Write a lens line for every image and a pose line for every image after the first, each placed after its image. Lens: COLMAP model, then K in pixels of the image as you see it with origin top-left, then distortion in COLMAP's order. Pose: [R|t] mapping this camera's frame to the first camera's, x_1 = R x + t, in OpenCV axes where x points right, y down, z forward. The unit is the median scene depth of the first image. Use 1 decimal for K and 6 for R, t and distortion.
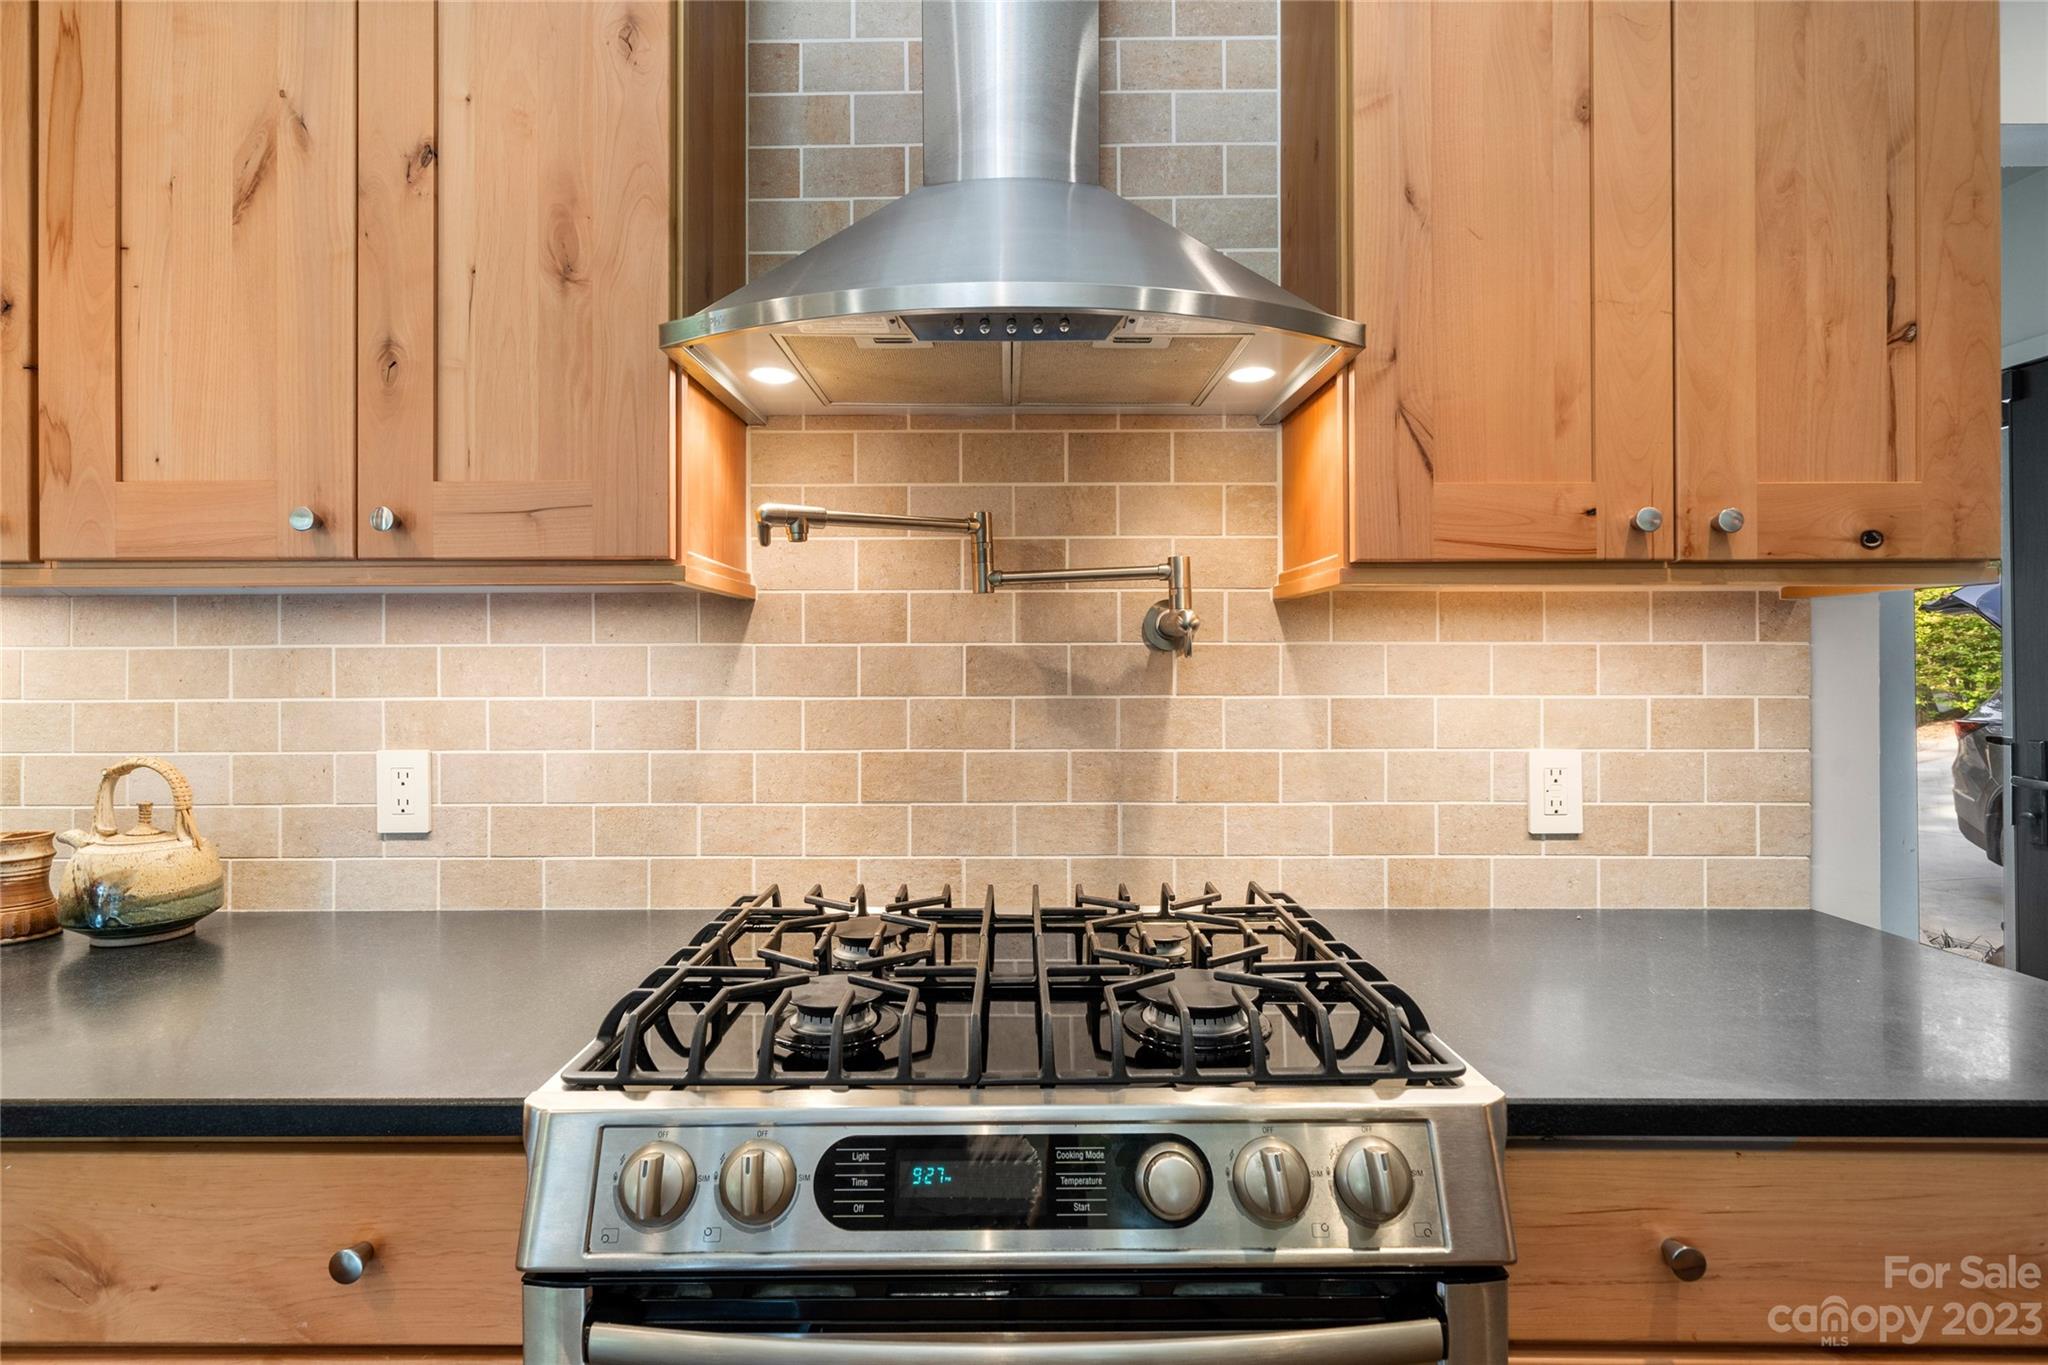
lens RADIAL K [[1063.4, 0, 1005.1], [0, 1063.4, 647.7], [0, 0, 1]] dist [0.000186, 0.000106]
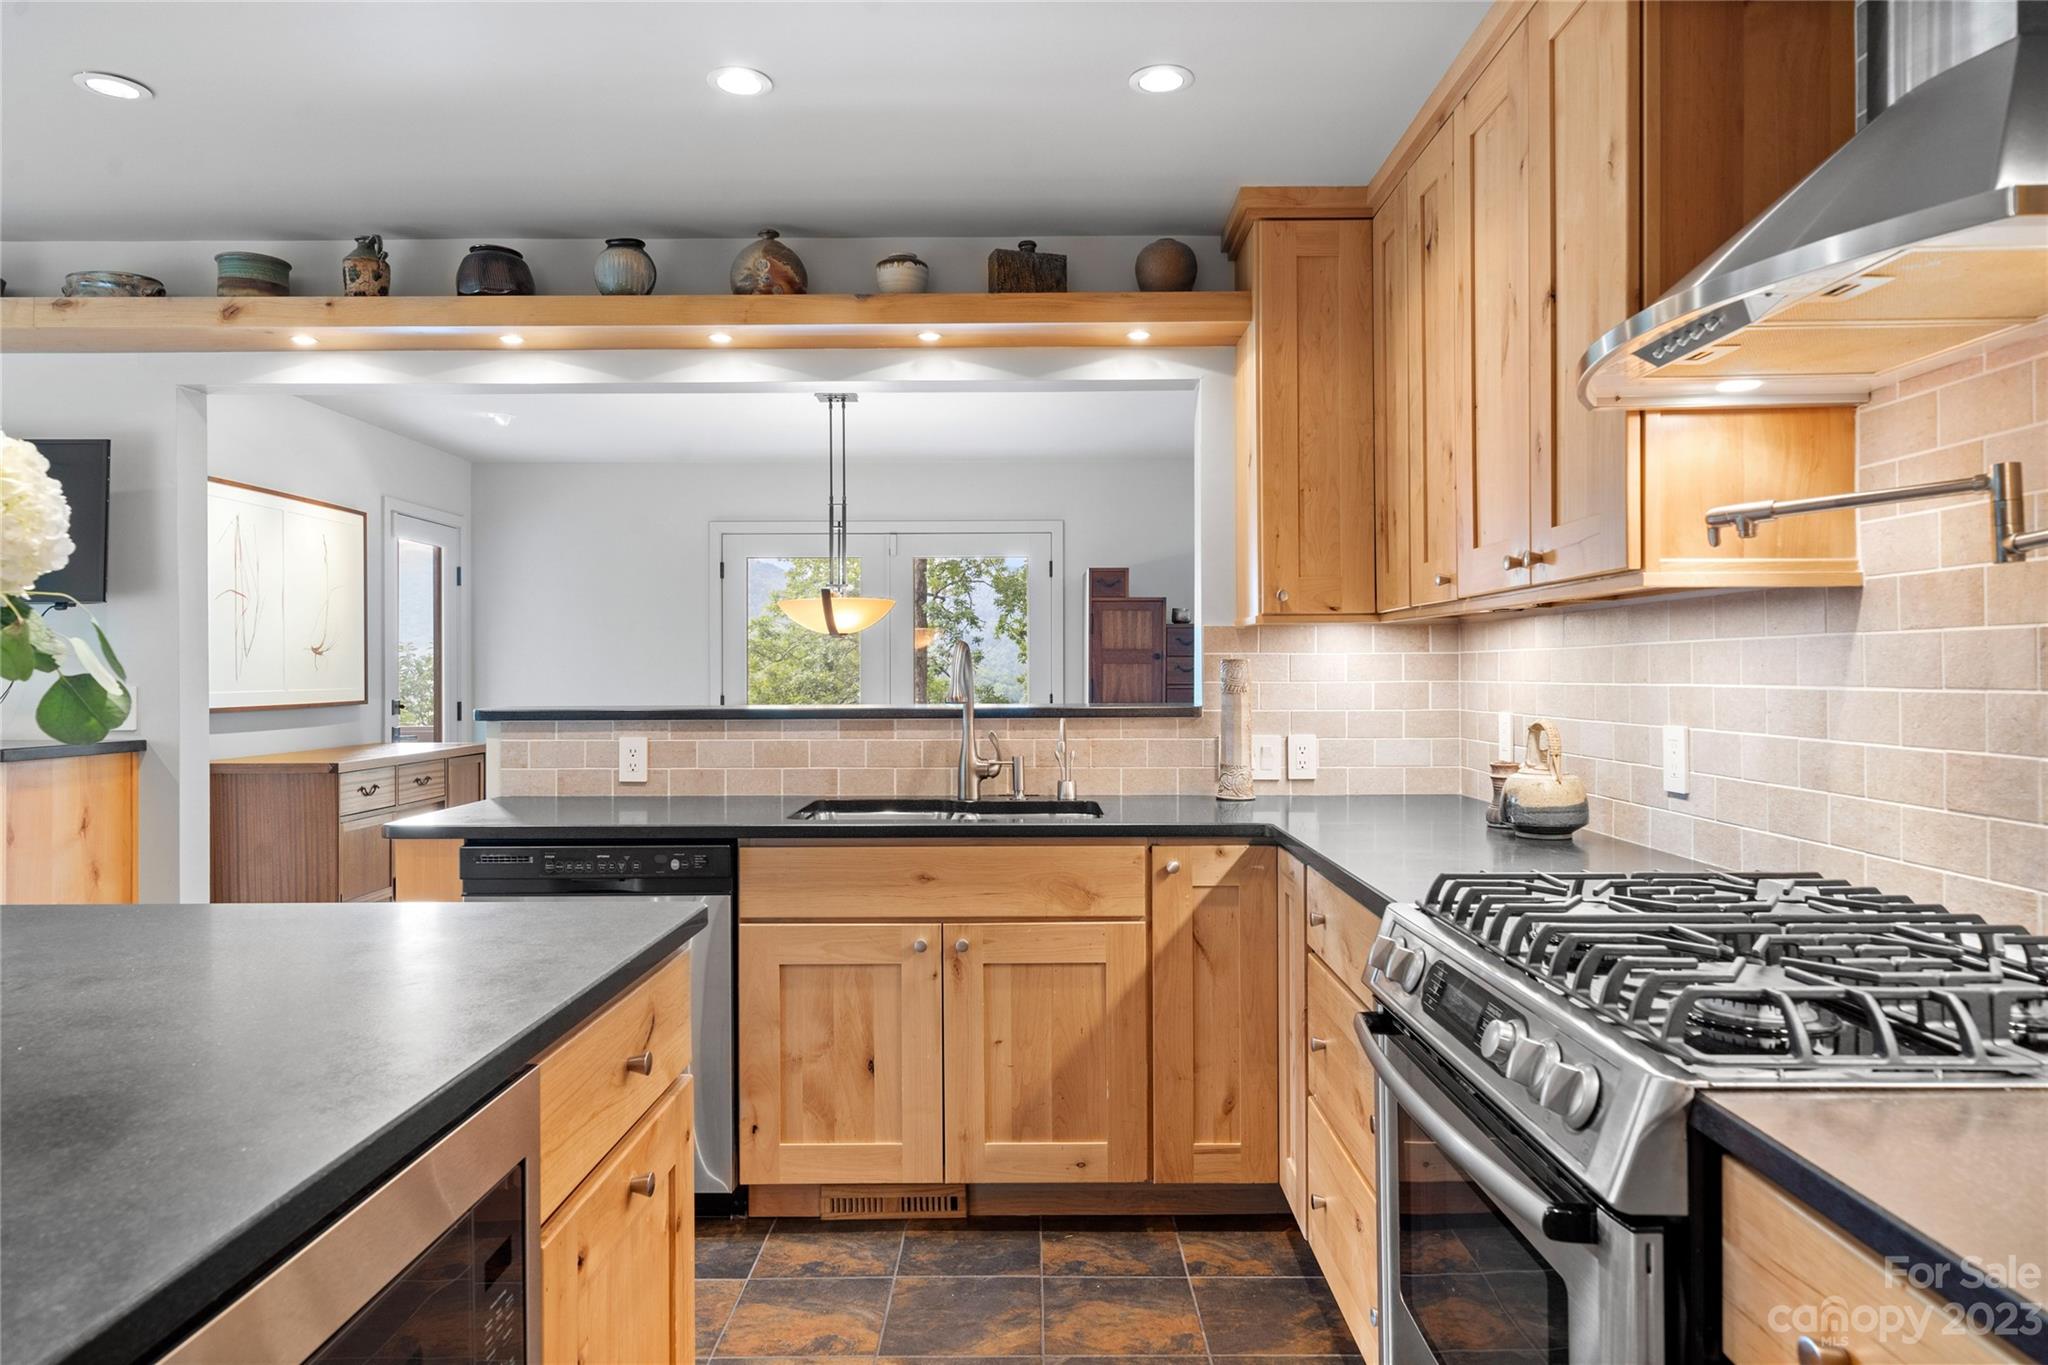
lens RADIAL K [[1260.4, 0, 1020.4], [0, 1260.4, 676.8], [0, 0, 1]] dist [-0.001345, 0.006257]
pose [[-0.004639, 0.006702, -0.999967, 0.911027], [0.018966, 0.999798, 0.006613, 0.014533], [0.999809, -0.018935, -0.004765, 0.241447]]
